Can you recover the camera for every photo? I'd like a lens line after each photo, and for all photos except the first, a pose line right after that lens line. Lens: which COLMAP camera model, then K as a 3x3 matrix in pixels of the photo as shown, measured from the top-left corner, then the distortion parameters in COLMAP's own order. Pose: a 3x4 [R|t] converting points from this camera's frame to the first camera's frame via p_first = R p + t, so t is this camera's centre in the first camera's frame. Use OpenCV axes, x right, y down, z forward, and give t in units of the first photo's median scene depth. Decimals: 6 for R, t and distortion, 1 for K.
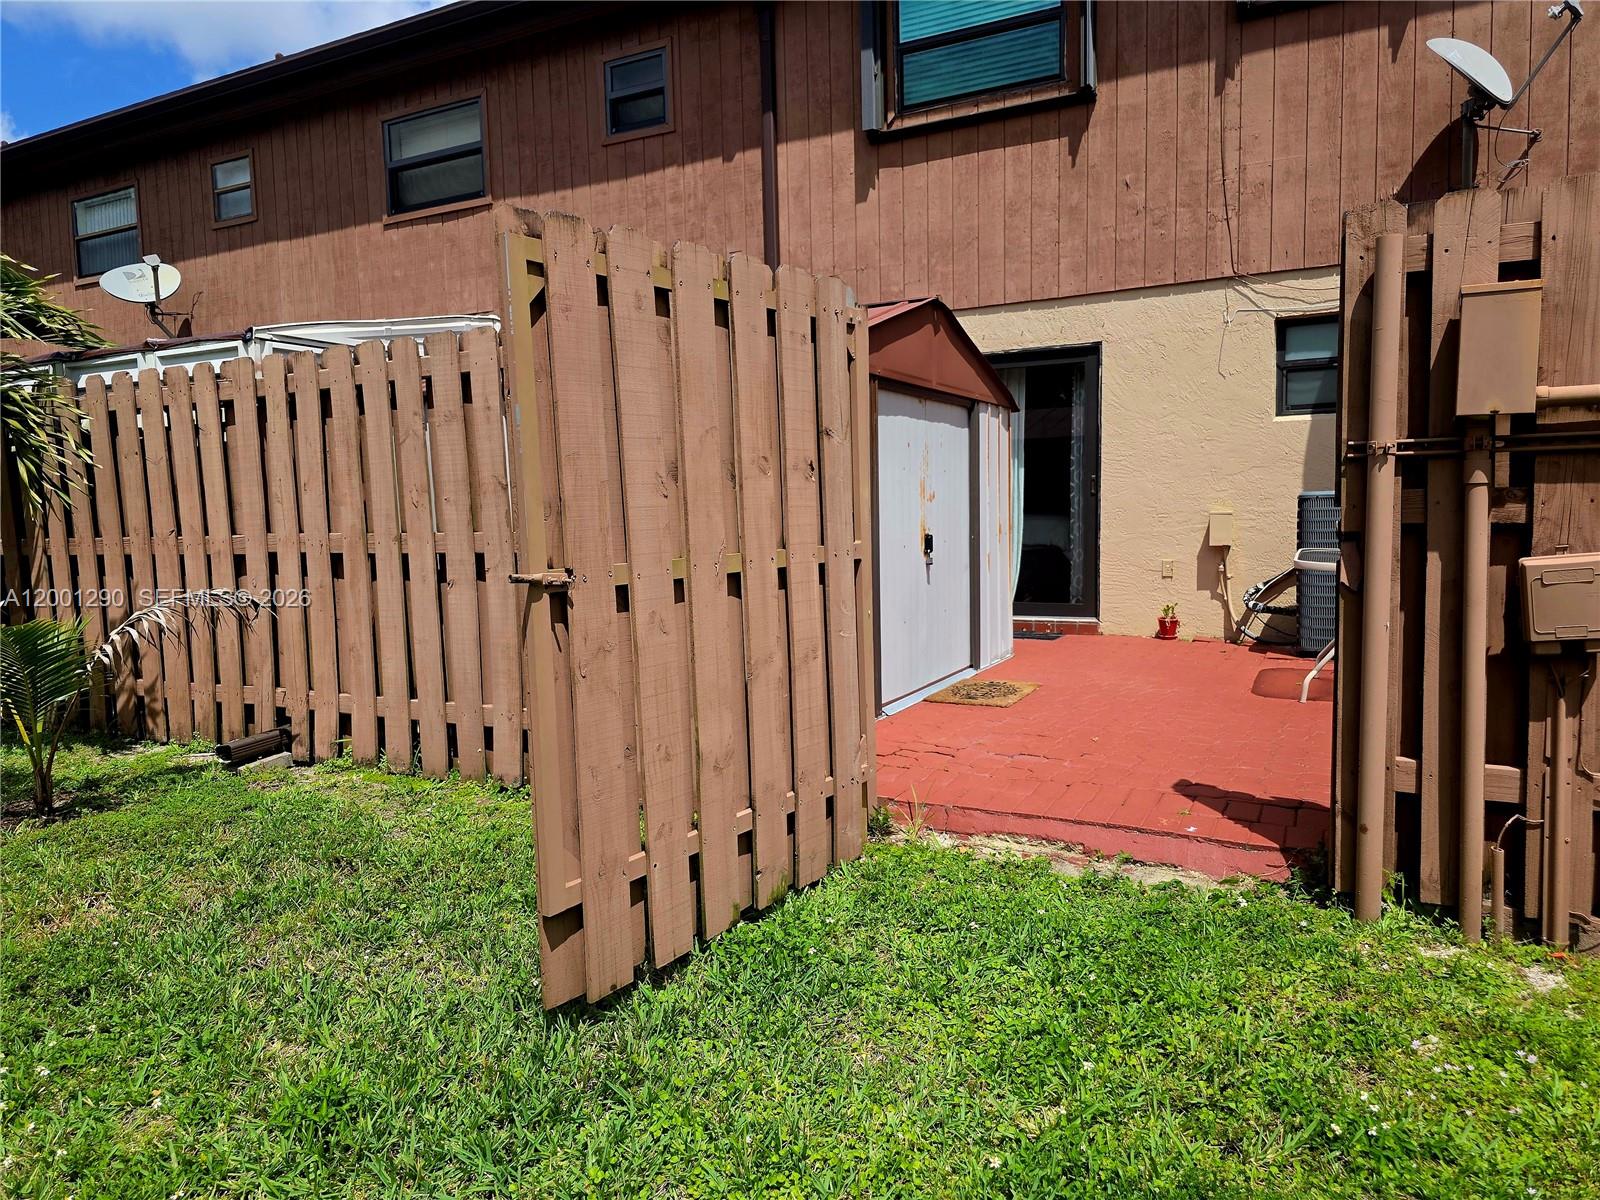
lens RADIAL K [[1069.0, 0, 800.0], [0, 1069.0, 600.0], [0, 0, 1]] dist [0.058451, -0.045115]
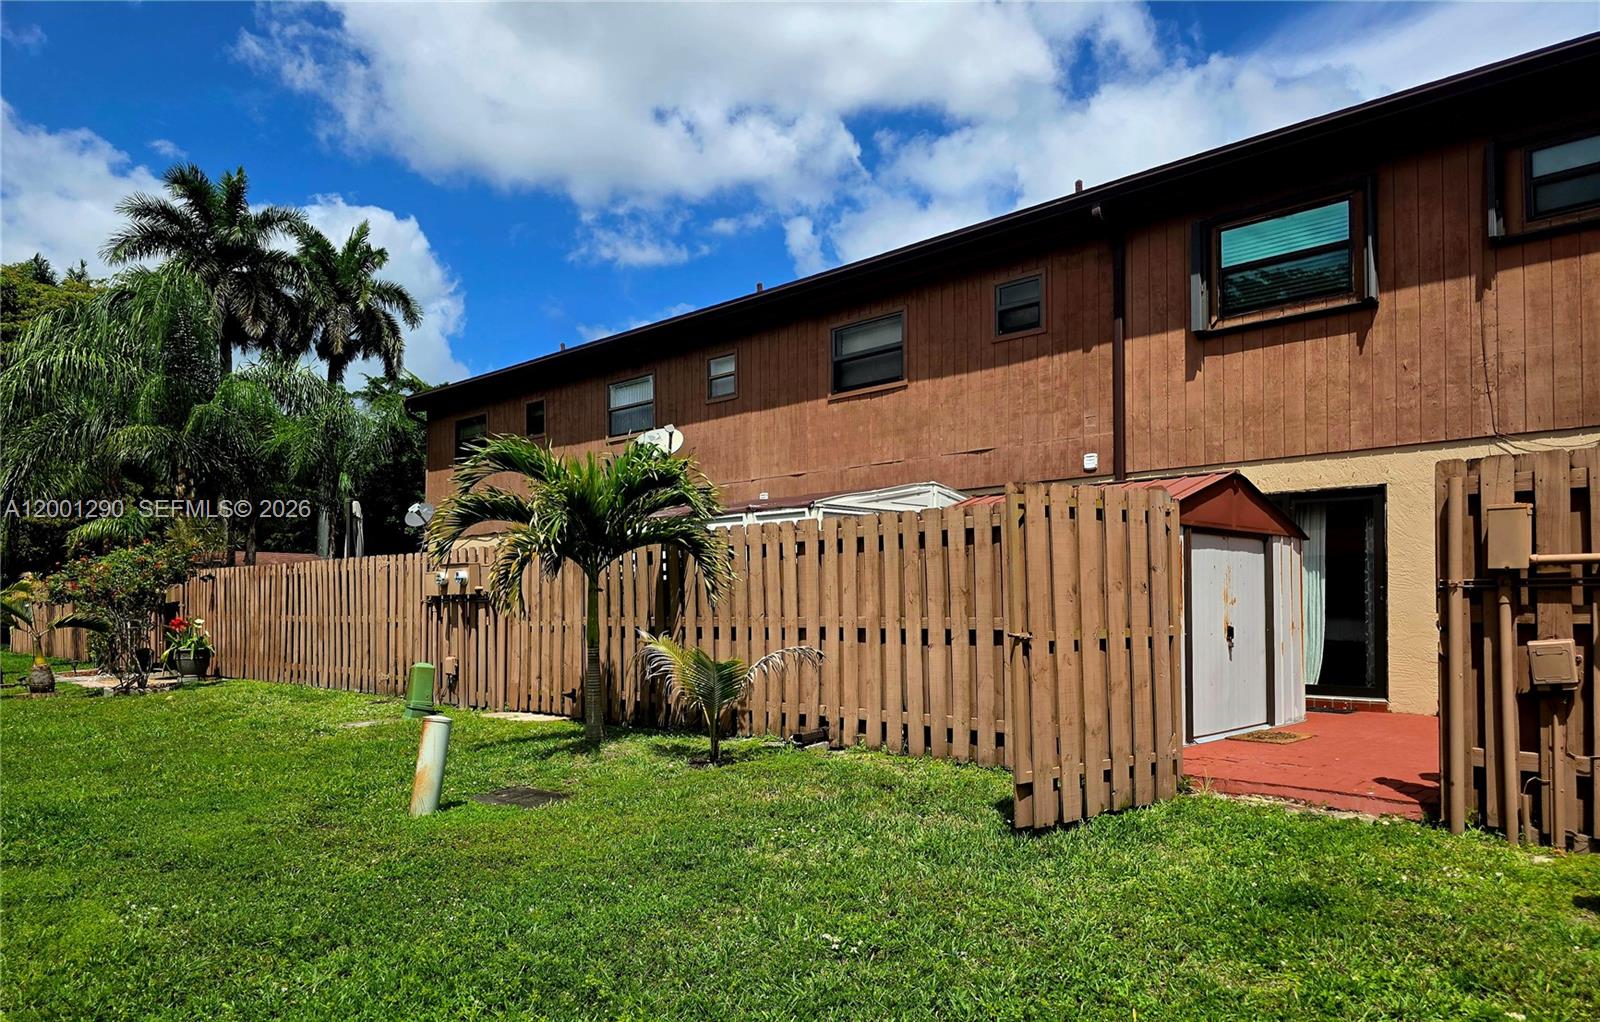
lens RADIAL K [[1082.6, 0, 797.0], [0, 1082.6, 583.4], [0, 0, 1]] dist [0.063707, -0.073553]
pose [[0.953966, 0.012387, -0.299660, 0.000477], [-0.043297, 0.994368, -0.096733, 0.040036], [0.296774, 0.105254, 0.949129, -0.481036]]
